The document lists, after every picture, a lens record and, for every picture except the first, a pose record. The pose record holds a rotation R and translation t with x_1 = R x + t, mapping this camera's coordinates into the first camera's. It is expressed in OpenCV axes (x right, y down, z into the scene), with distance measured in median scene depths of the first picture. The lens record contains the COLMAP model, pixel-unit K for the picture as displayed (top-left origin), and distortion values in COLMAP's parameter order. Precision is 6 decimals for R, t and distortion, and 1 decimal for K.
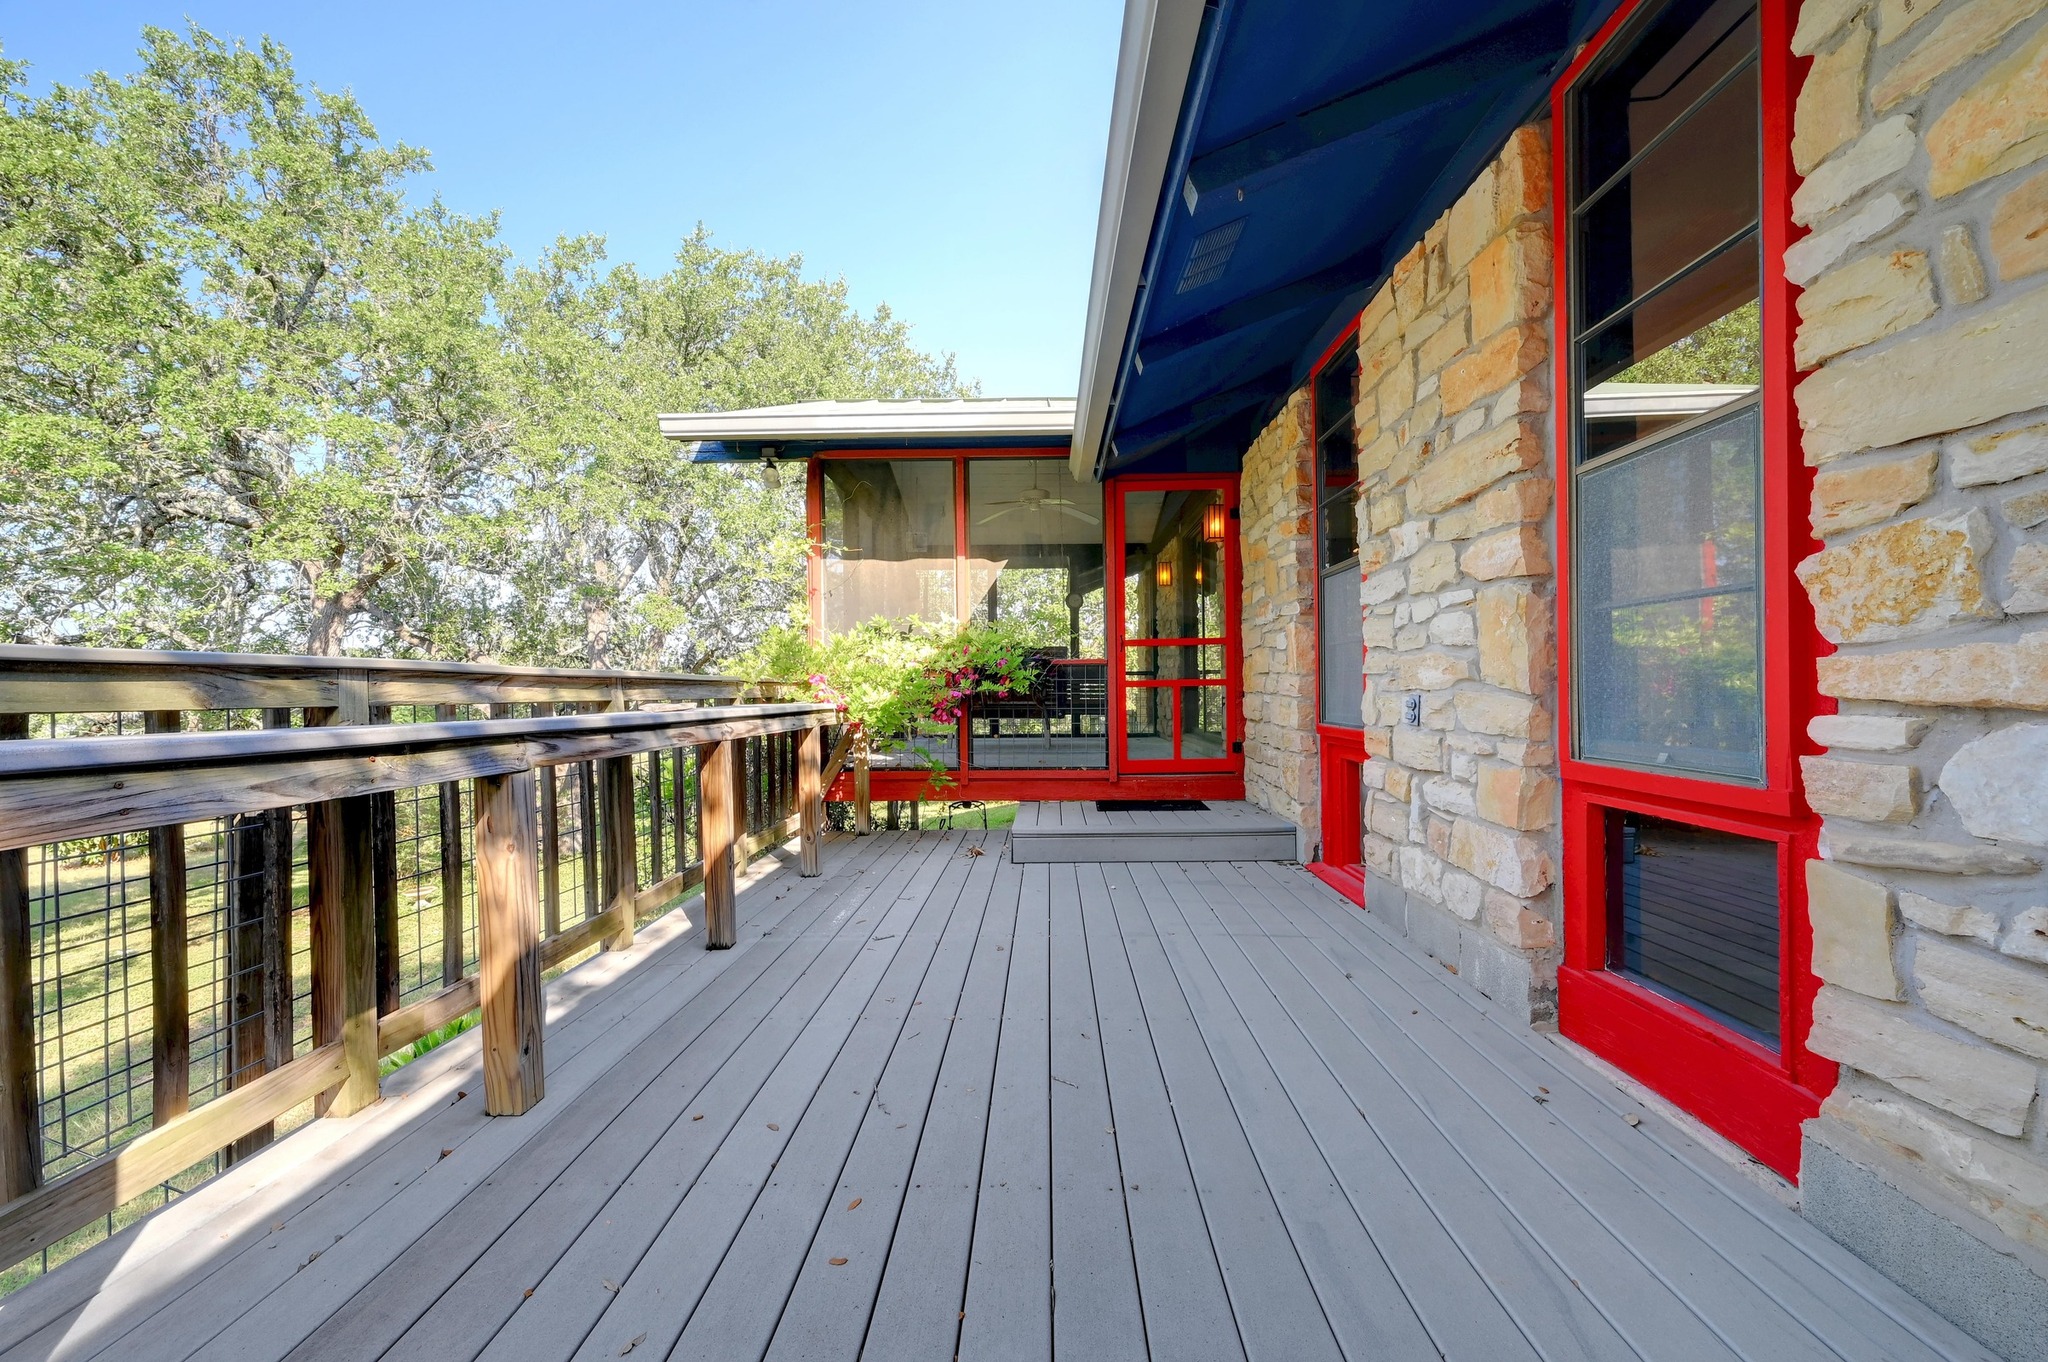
lens RADIAL K [[822.0, 0, 1022.3], [0, 822.0, 689.6], [0, 0, 1]] dist [-0.000639, -0.000240]
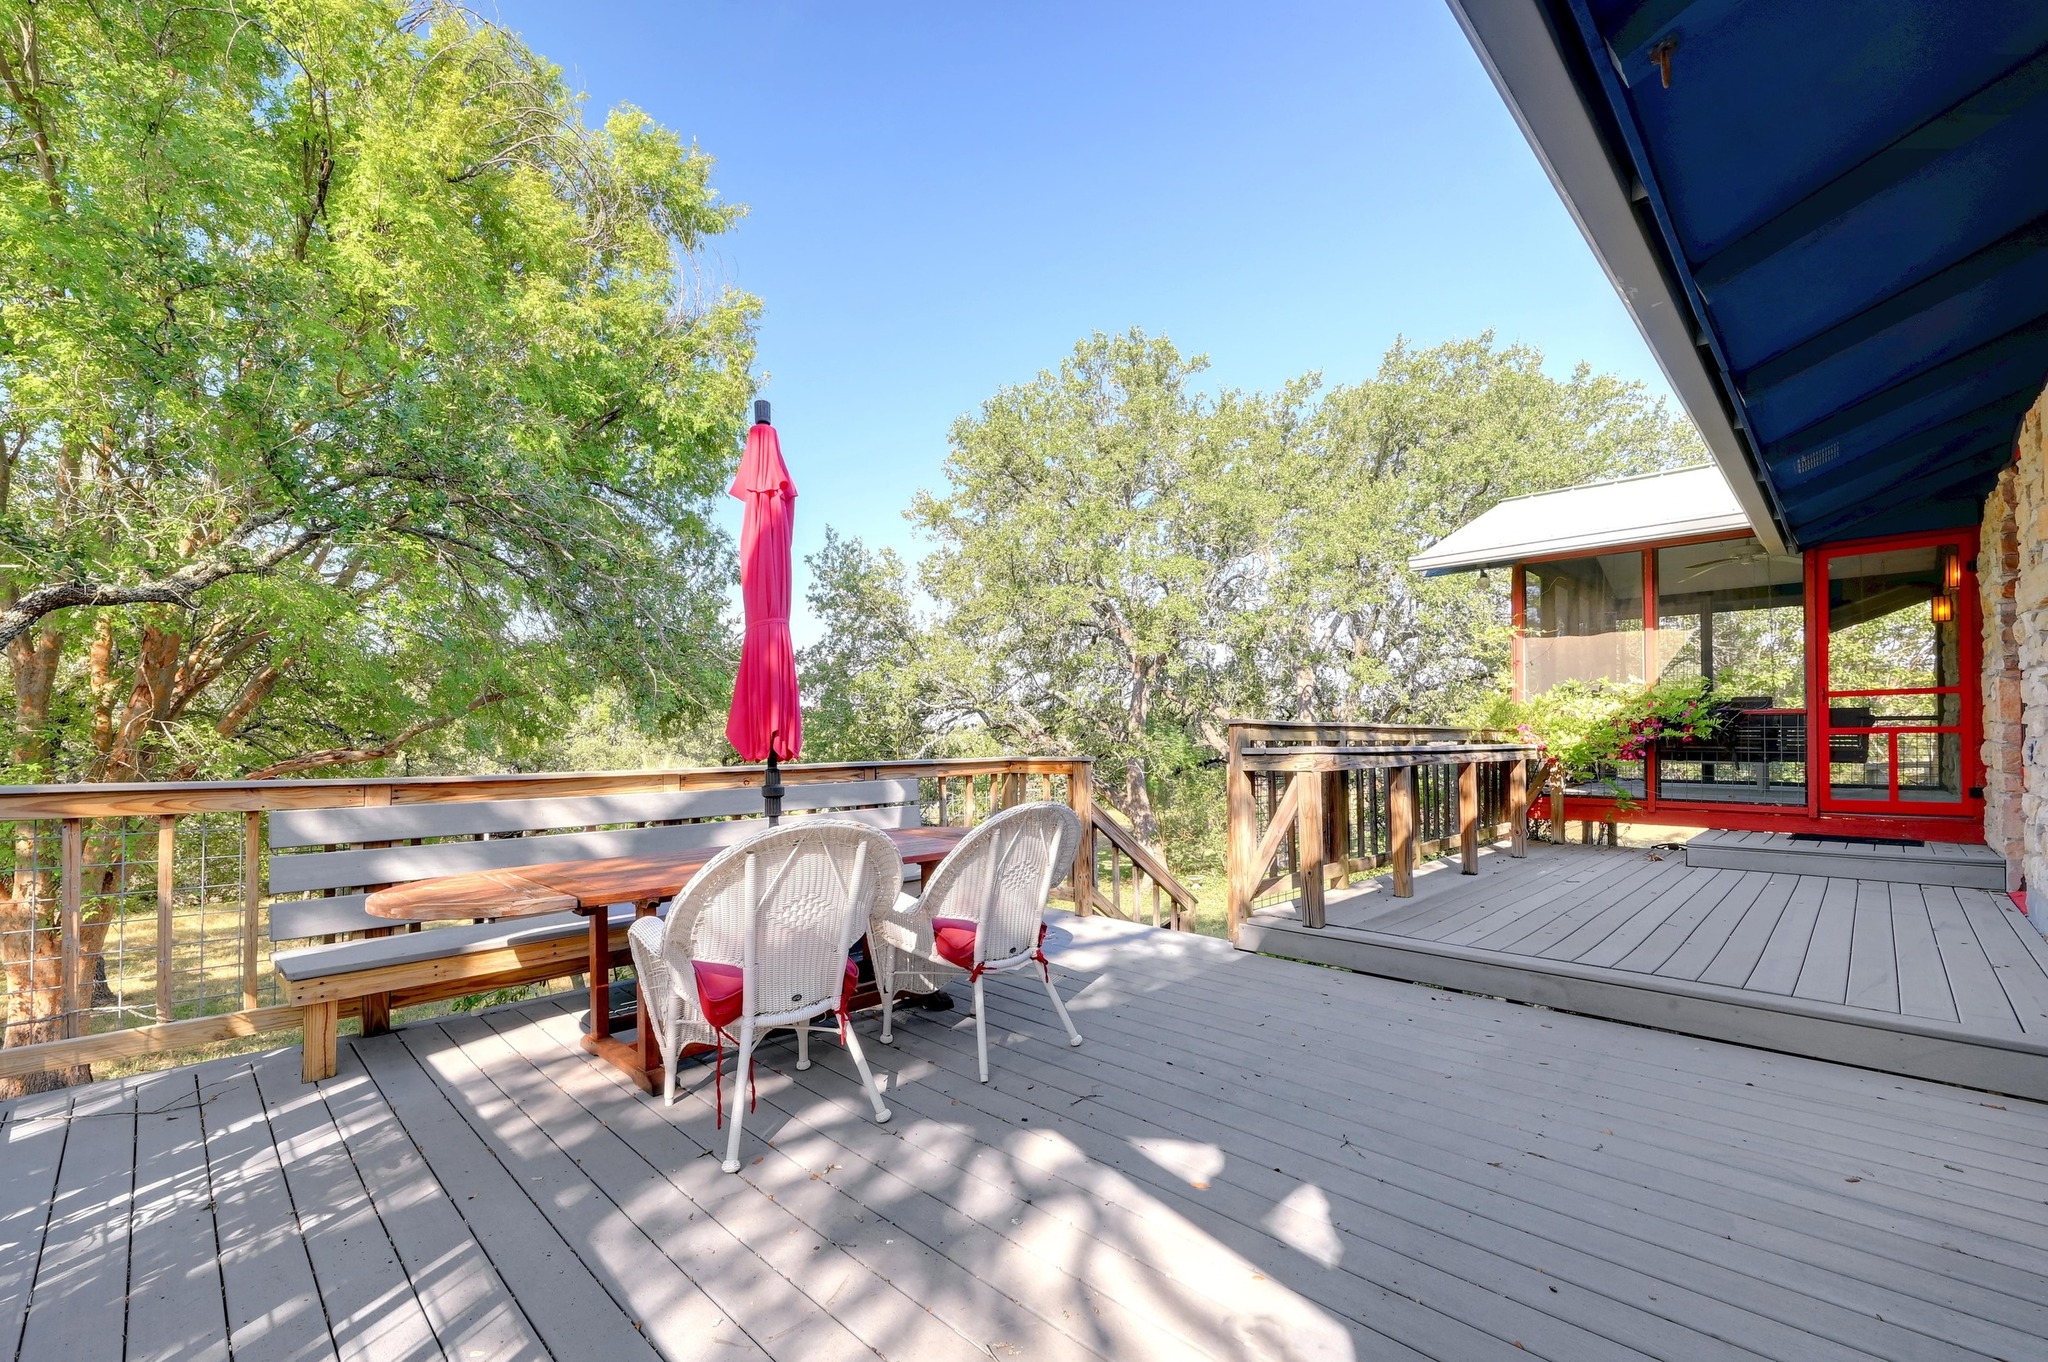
lens RADIAL K [[822.0, 0, 1059.9], [0, 822.0, 730.1], [0, 0, 1]] dist [-0.000639, -0.000240]
pose [[0.739931, 0.000005, -0.672683, 0.109809], [-0.003216, 0.999989, -0.003530, -0.000615], [0.672675, 0.004775, 0.739922, -0.557913]]
